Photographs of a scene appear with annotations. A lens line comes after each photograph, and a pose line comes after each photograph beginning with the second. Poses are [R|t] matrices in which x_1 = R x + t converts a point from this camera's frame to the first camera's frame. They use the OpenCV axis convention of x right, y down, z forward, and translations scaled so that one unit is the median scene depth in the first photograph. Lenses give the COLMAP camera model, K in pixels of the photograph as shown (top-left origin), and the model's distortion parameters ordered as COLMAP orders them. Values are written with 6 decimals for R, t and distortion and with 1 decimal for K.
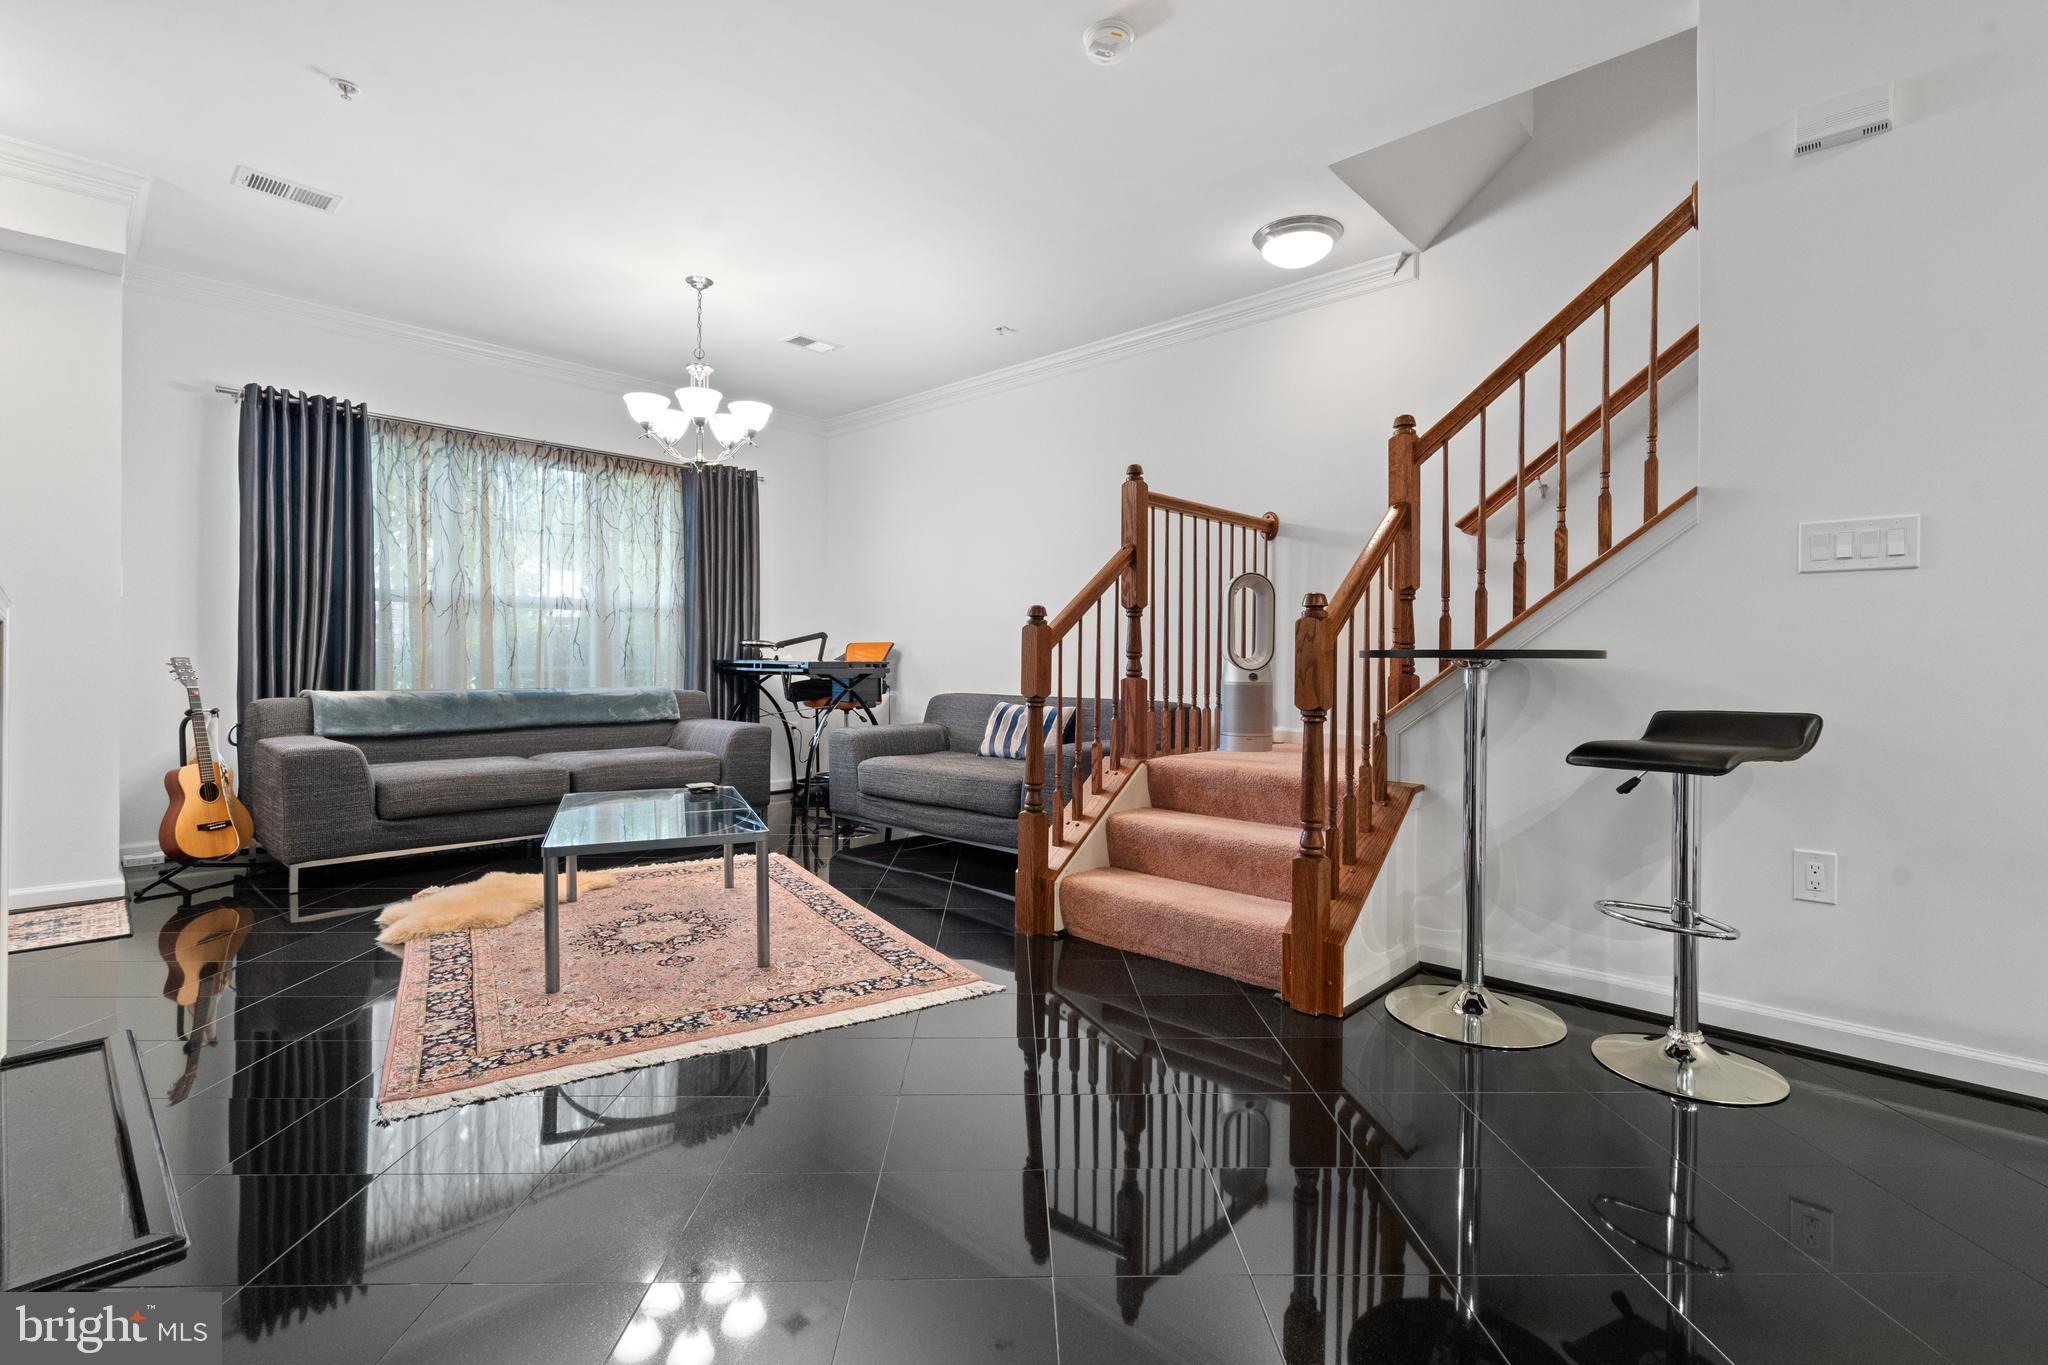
lens RADIAL K [[933.3, 0, 1027.2], [0, 933.3, 666.1], [0, 0, 1]] dist [0.001126, 0.000229]
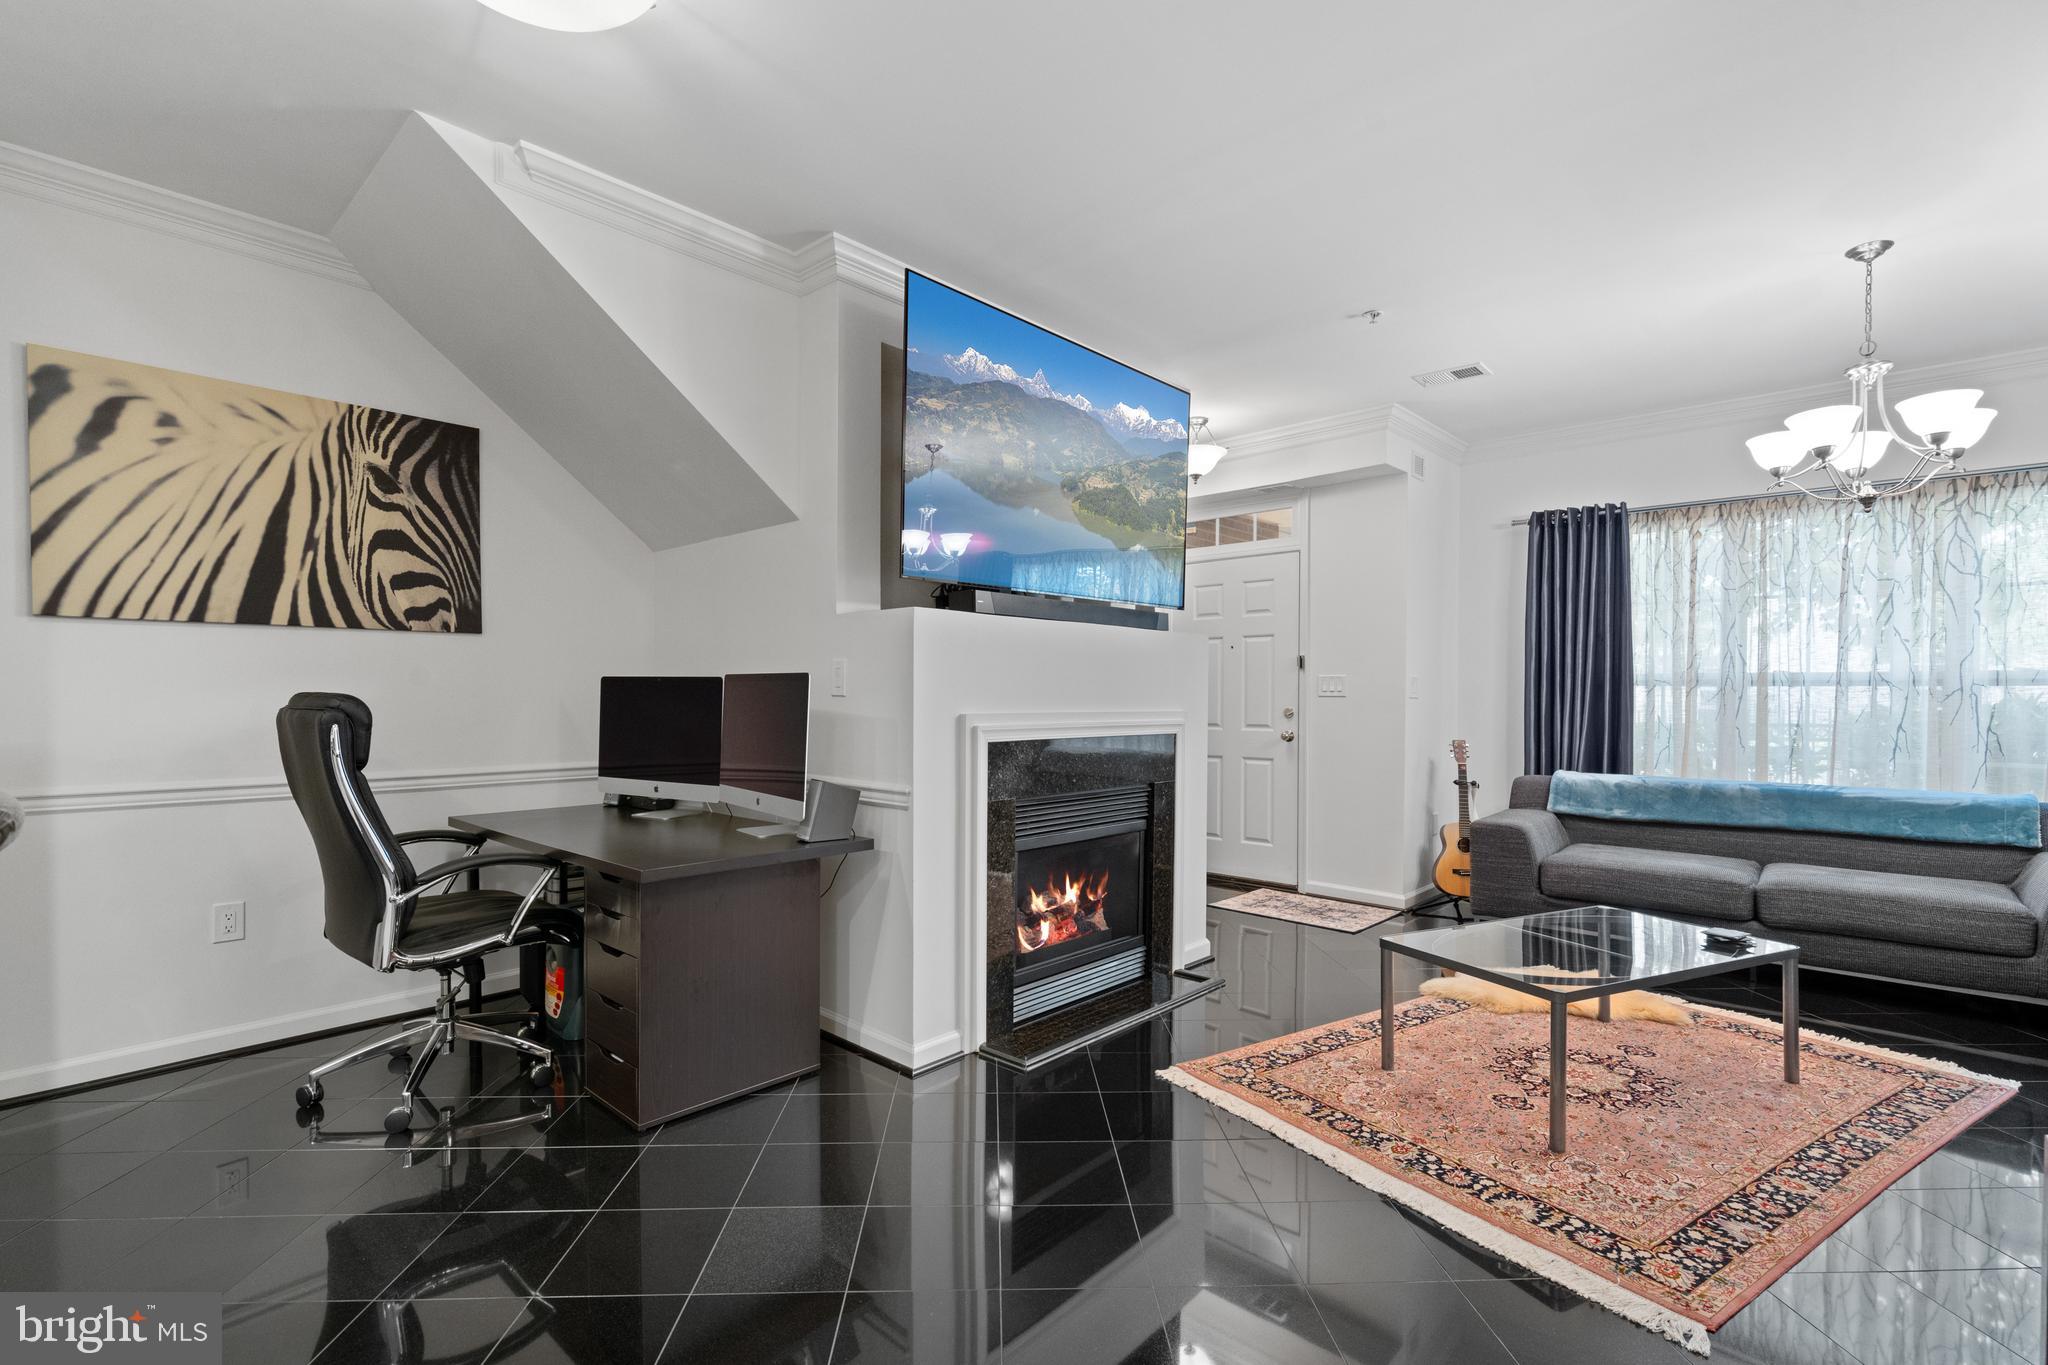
lens RADIAL K [[930.4, 0, 1022.8], [0, 930.4, 705.6], [0, 0, 1]] dist [-0.001121, 0.000565]
pose [[0.016520, 0.003959, -0.999856, 0.392463], [-0.010594, 0.999937, 0.003784, -0.056107], [0.999807, 0.010530, 0.016560, 0.357494]]
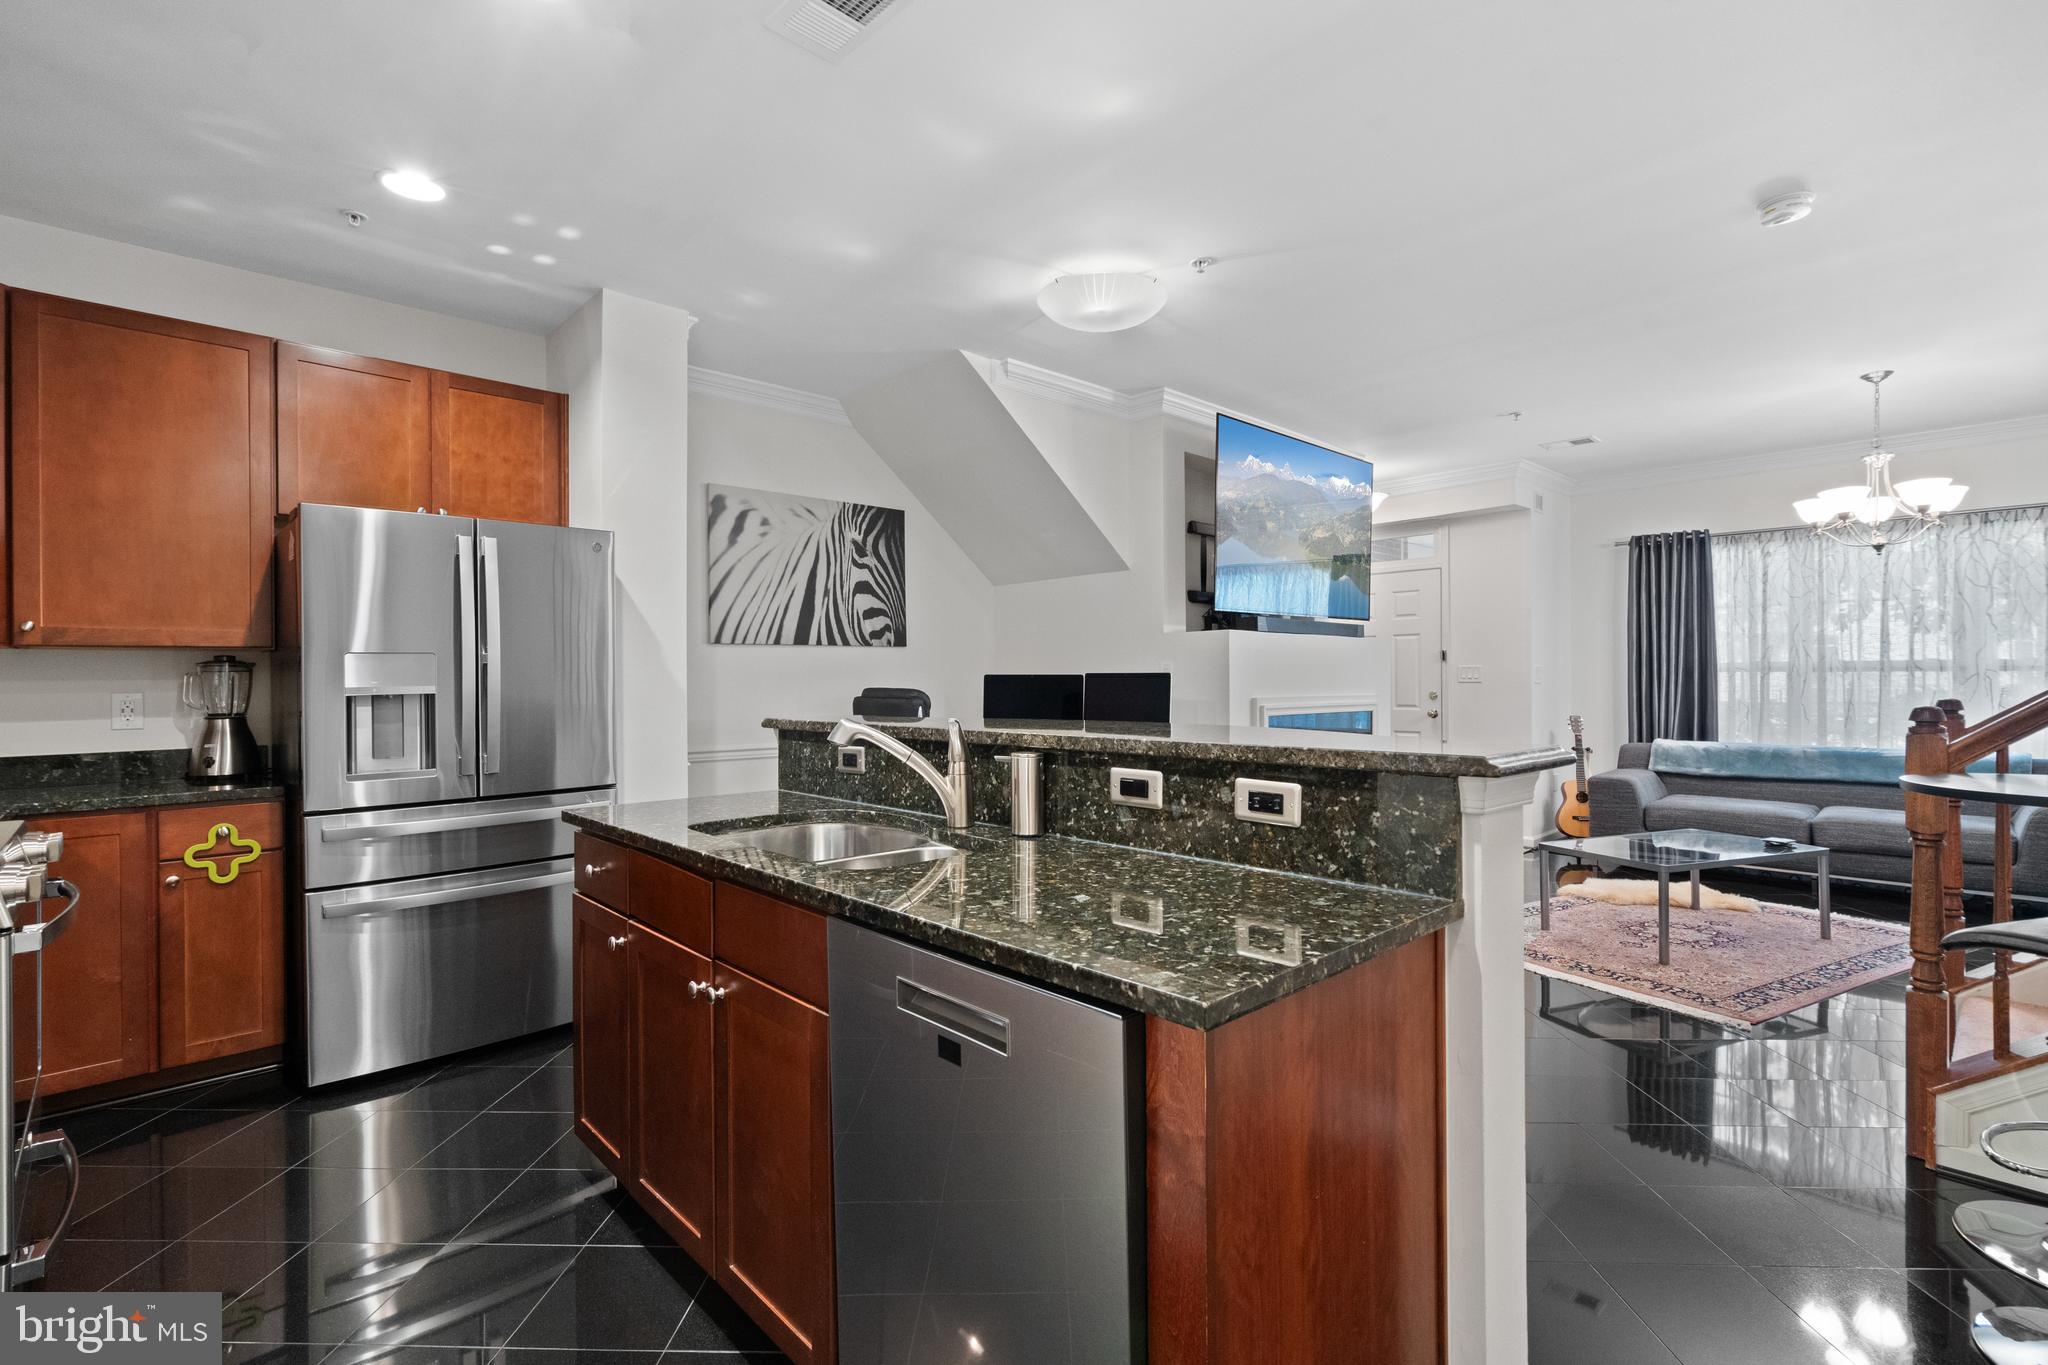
lens RADIAL K [[932.2, 0, 1022.1], [0, 932.2, 677.6], [0, 0, 1]] dist [0.000428, 0.000156]
pose [[-0.053315, -0.008228, -0.998544, 0.816081], [-0.002462, 0.999964, -0.008108, -0.061469], [0.998575, 0.002026, -0.053333, 0.093042]]
